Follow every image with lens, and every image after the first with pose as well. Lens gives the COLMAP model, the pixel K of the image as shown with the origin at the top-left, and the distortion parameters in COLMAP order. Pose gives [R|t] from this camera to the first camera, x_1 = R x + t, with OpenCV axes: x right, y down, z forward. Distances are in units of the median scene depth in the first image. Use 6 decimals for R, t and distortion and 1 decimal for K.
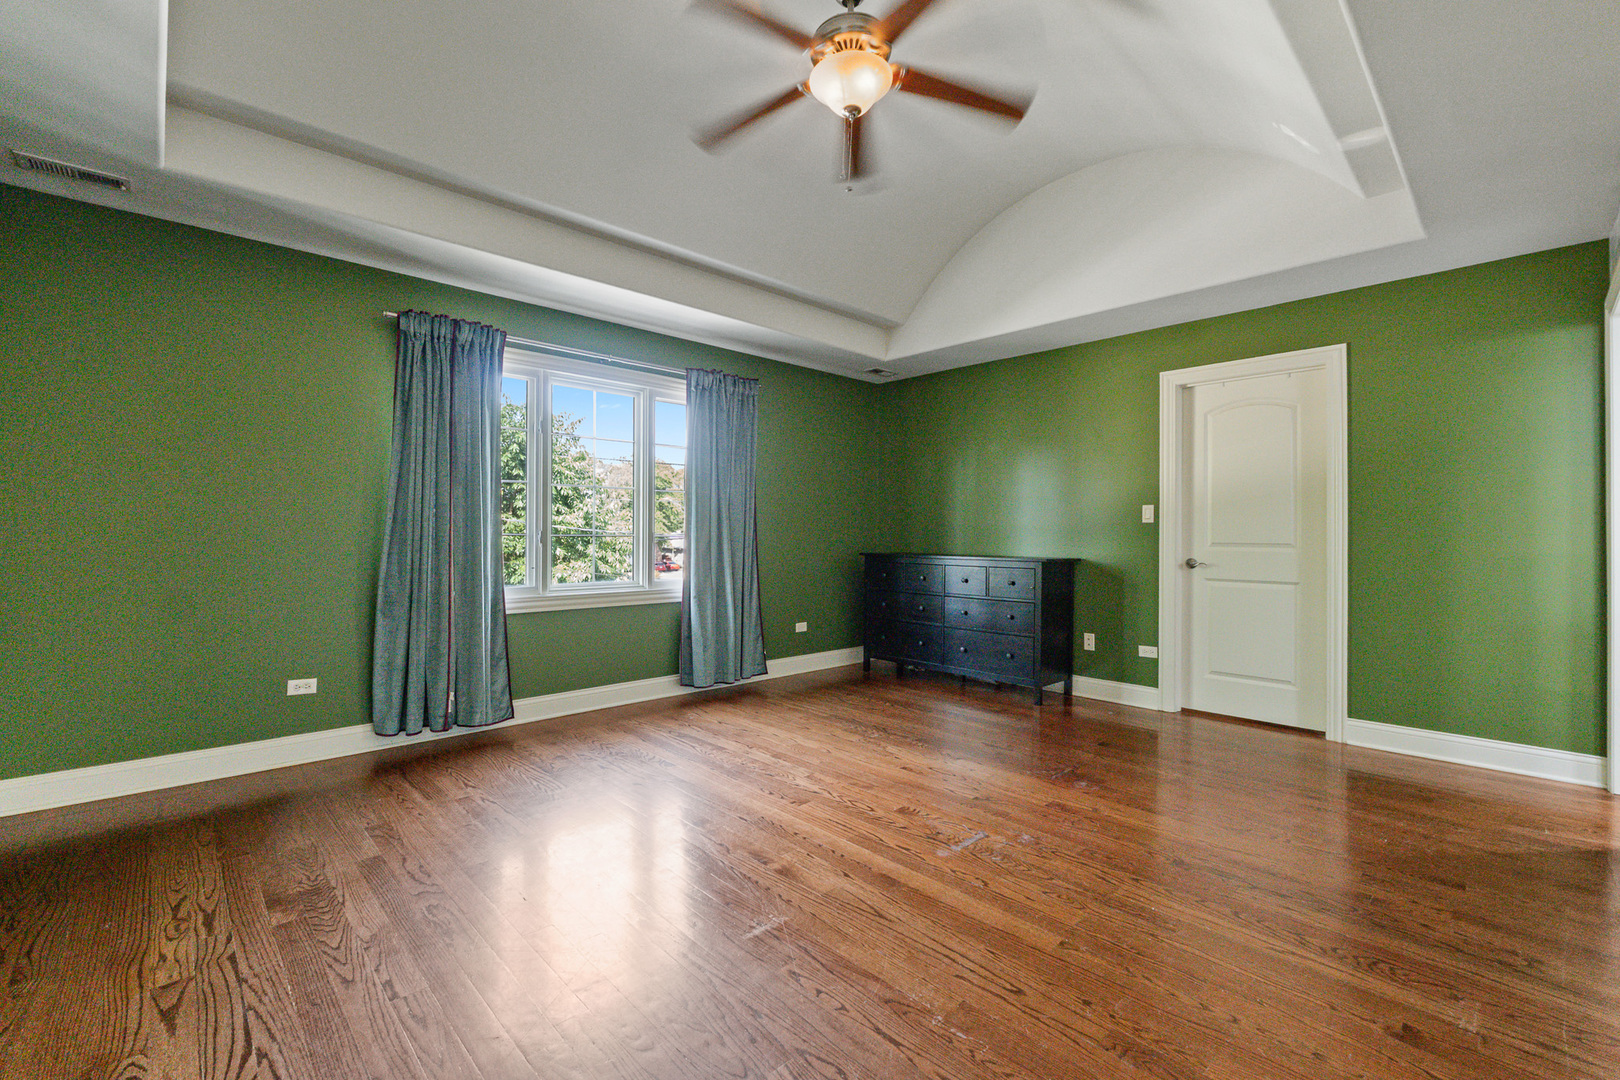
lens RADIAL K [[683.9, 0, 802.2], [0, 683.9, 533.5], [0, 0, 1]] dist [-0.012286, -0.000174]
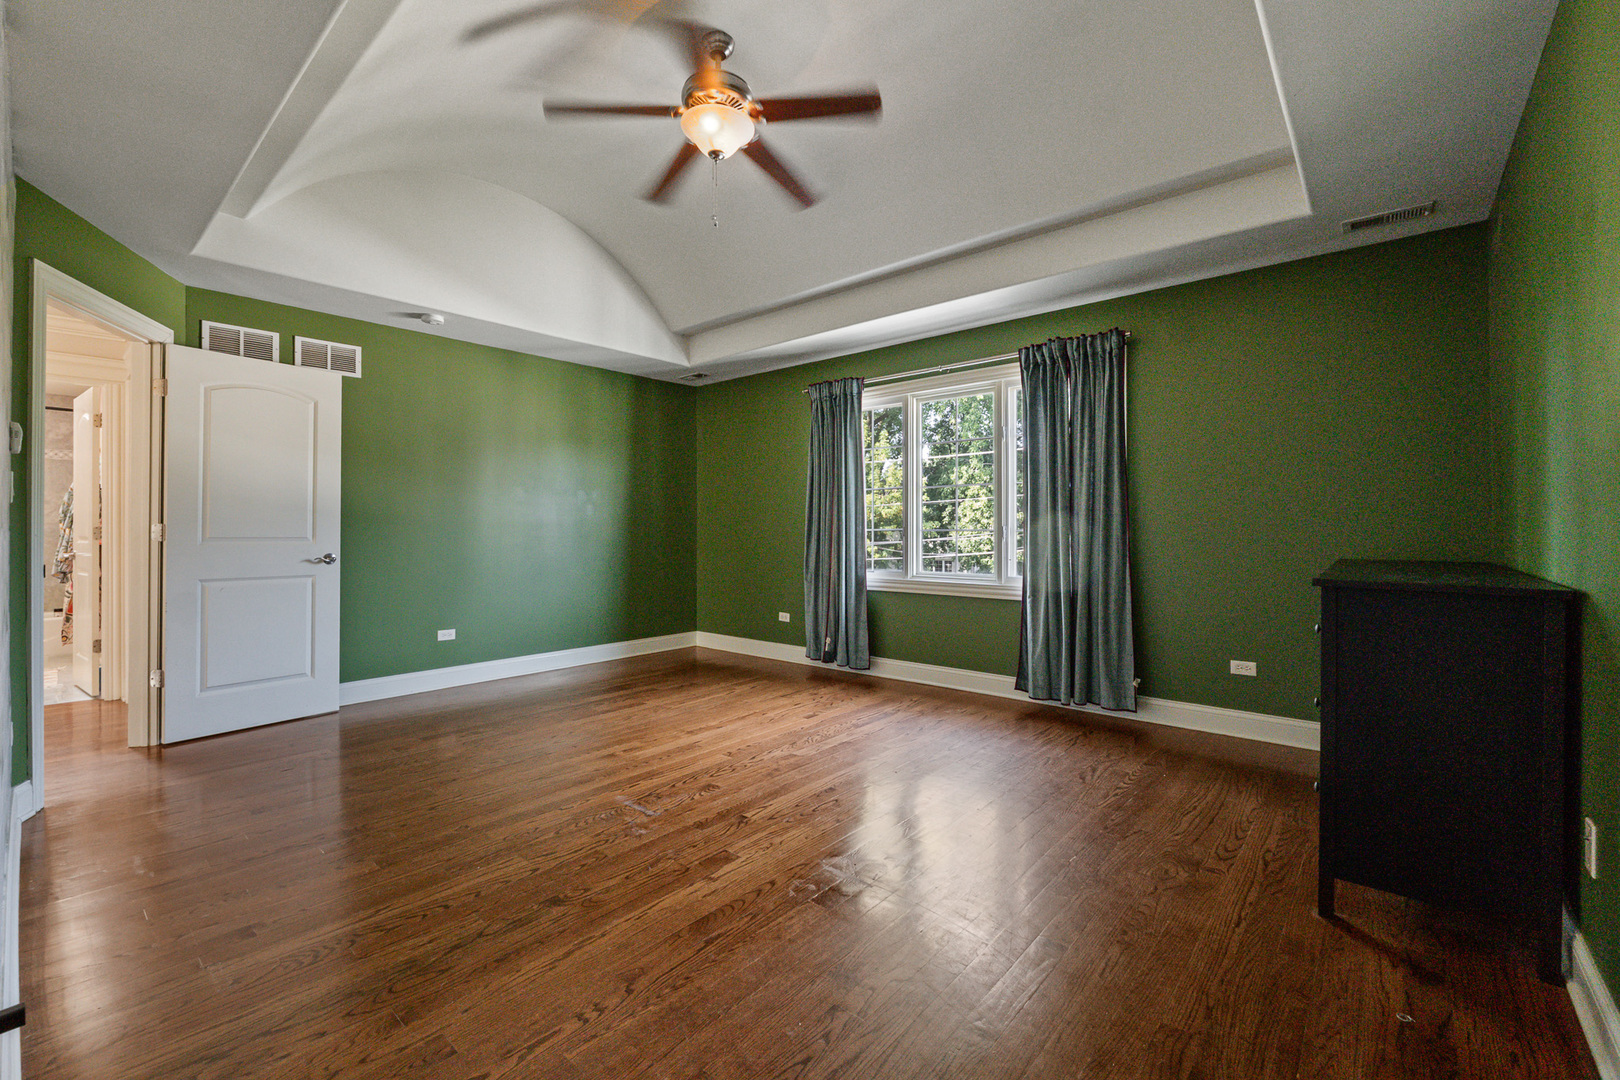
lens RADIAL K [[683.9, 0, 802.2], [0, 683.9, 533.5], [0, 0, 1]] dist [-0.012286, -0.000174]
pose [[0.107329, 0.000238, -0.994223, 1.139908], [0.005612, 0.999984, 0.000845, 0.008891], [0.994208, -0.005670, 0.107326, 0.956490]]
